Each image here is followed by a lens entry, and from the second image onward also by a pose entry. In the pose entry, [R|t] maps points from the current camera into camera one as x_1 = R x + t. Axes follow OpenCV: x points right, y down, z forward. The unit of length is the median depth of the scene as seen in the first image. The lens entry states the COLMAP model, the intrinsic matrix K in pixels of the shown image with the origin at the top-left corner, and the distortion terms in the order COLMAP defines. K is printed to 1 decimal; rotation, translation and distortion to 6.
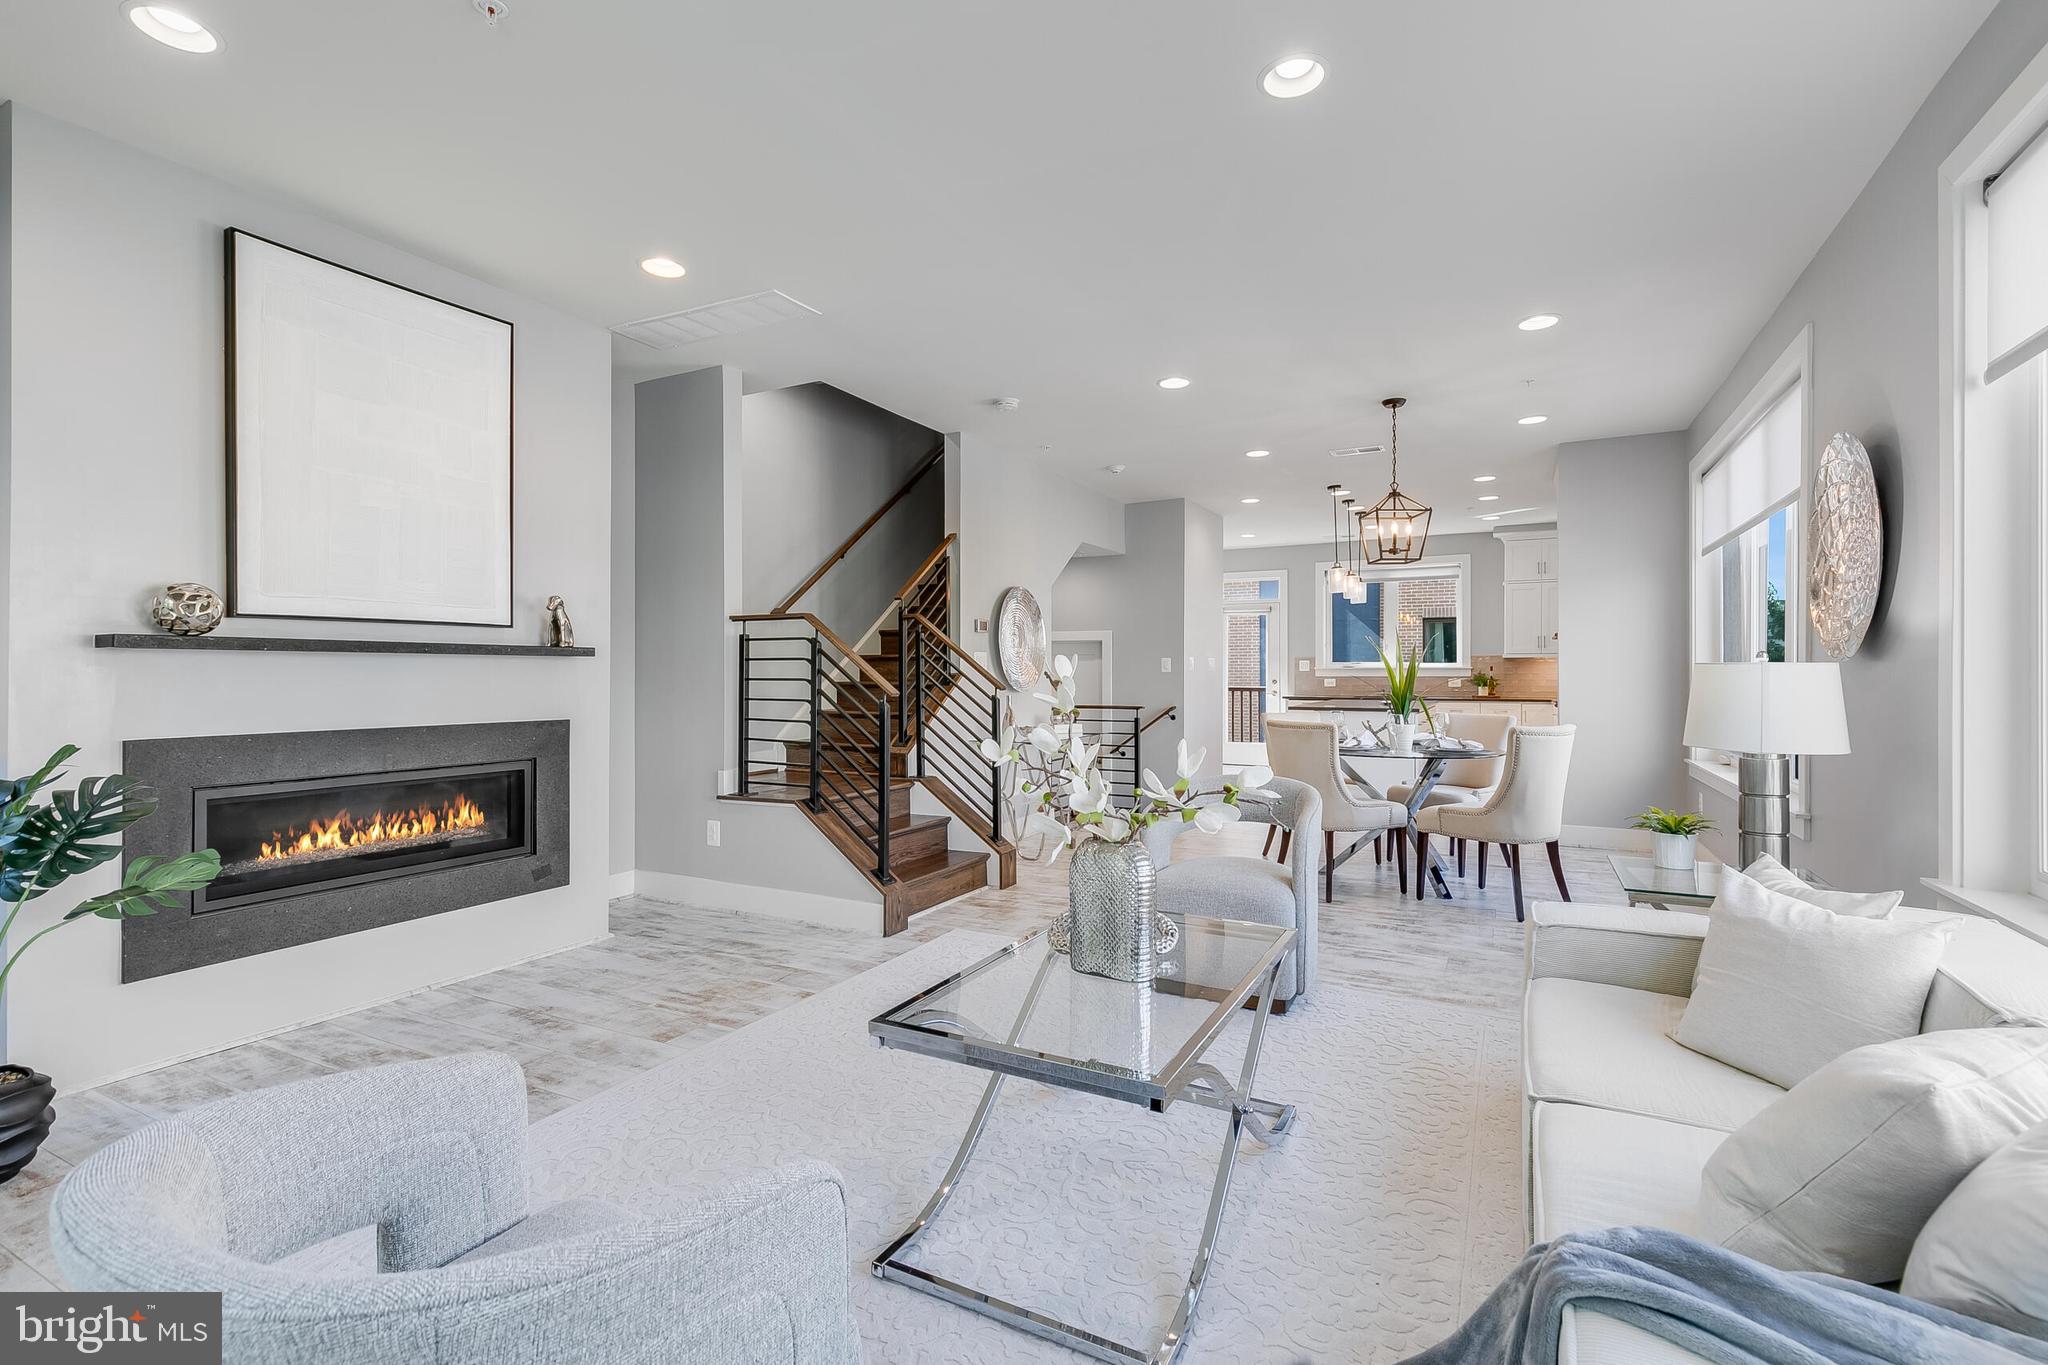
lens RADIAL K [[920.2, 0, 1016.8], [0, 920.2, 676.8], [0, 0, 1]] dist [0.002754, 0.000324]
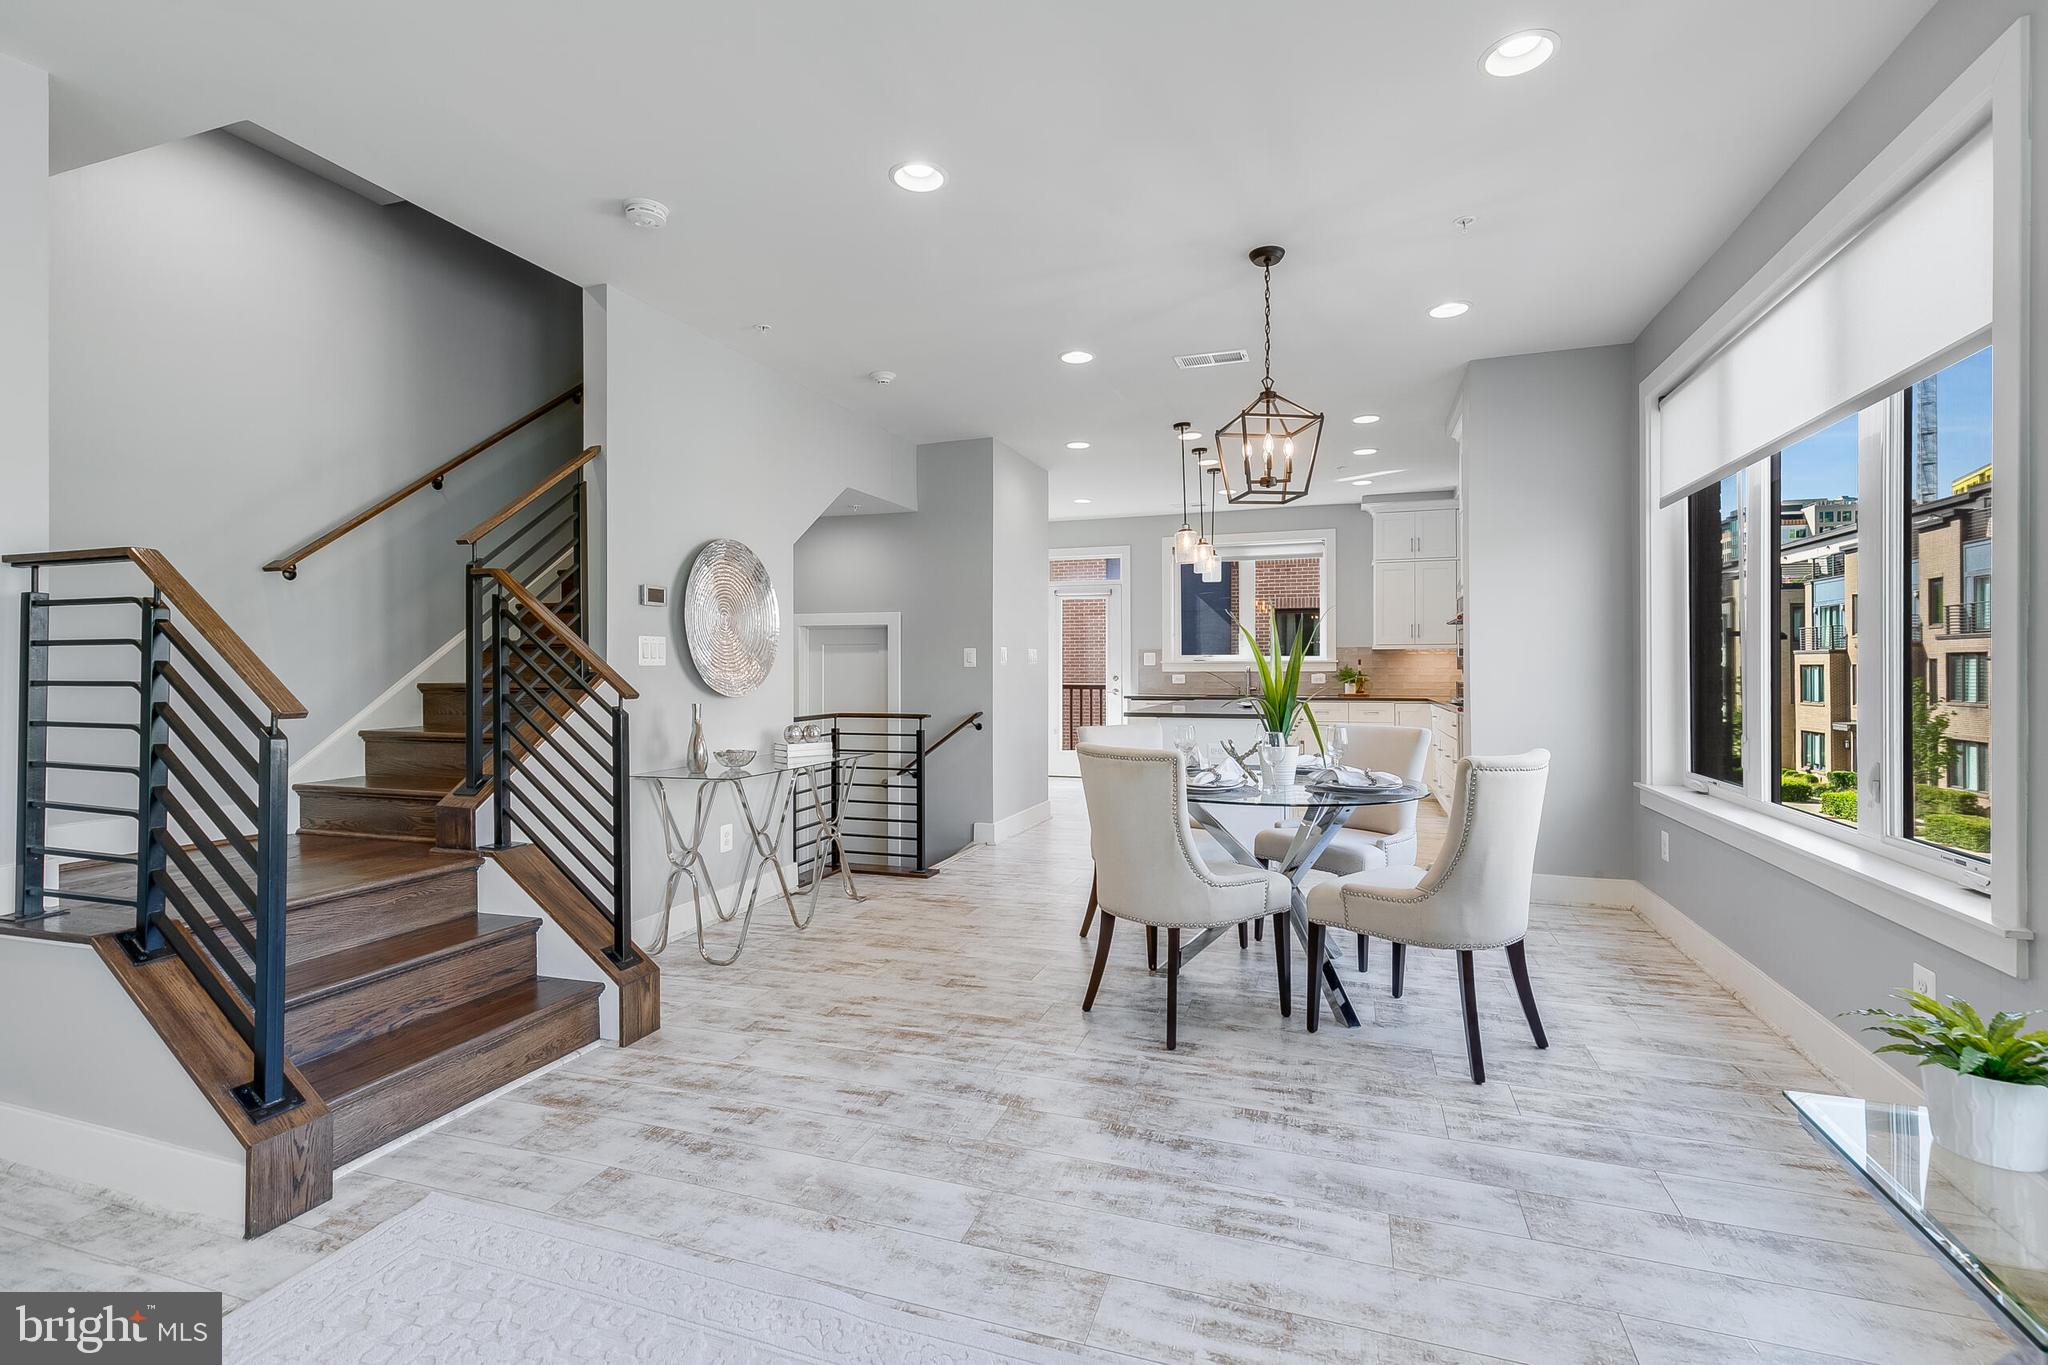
lens RADIAL K [[904.2, 0, 1026.0], [0, 904.2, 671.9], [0, 0, 1]] dist [-0.000176, -0.000218]
pose [[0.987684, -0.002524, 0.156444, 0.138540], [0.002464, 0.999997, 0.000575, -0.001921], [-0.156445, -0.000182, 0.987687, 0.390248]]
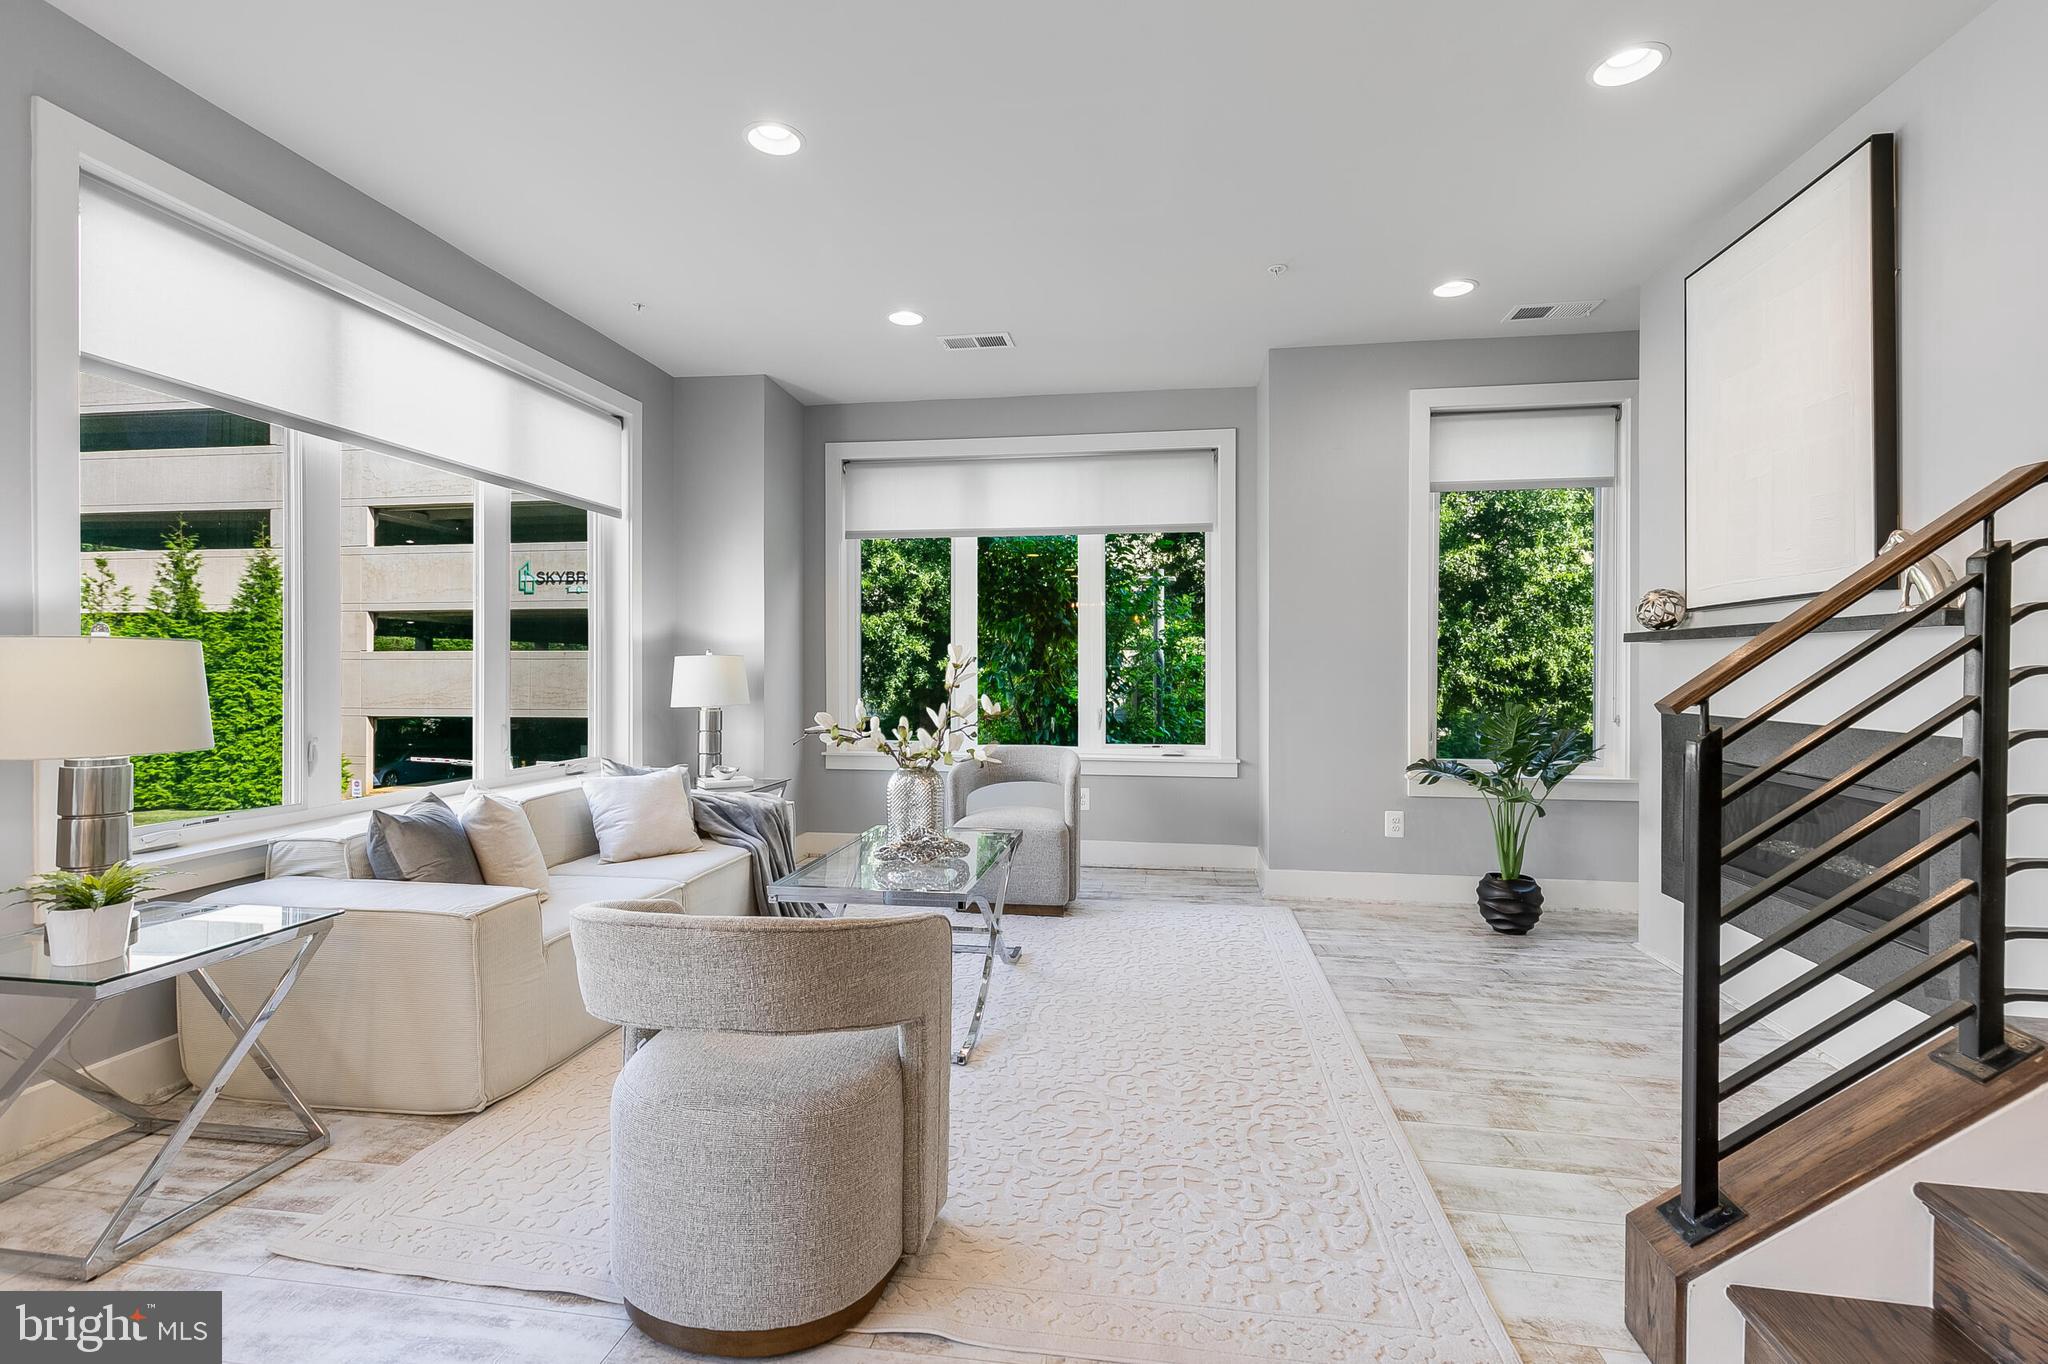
lens RADIAL K [[904.2, 0, 1025.1], [0, 904.2, 674.6], [0, 0, 1]] dist [-0.000176, -0.000218]
pose [[-0.942688, 0.002903, -0.333662, 0.189605], [0.000820, 0.999979, 0.006383, 0.003745], [0.333673, 0.005744, -0.942671, 1.072230]]
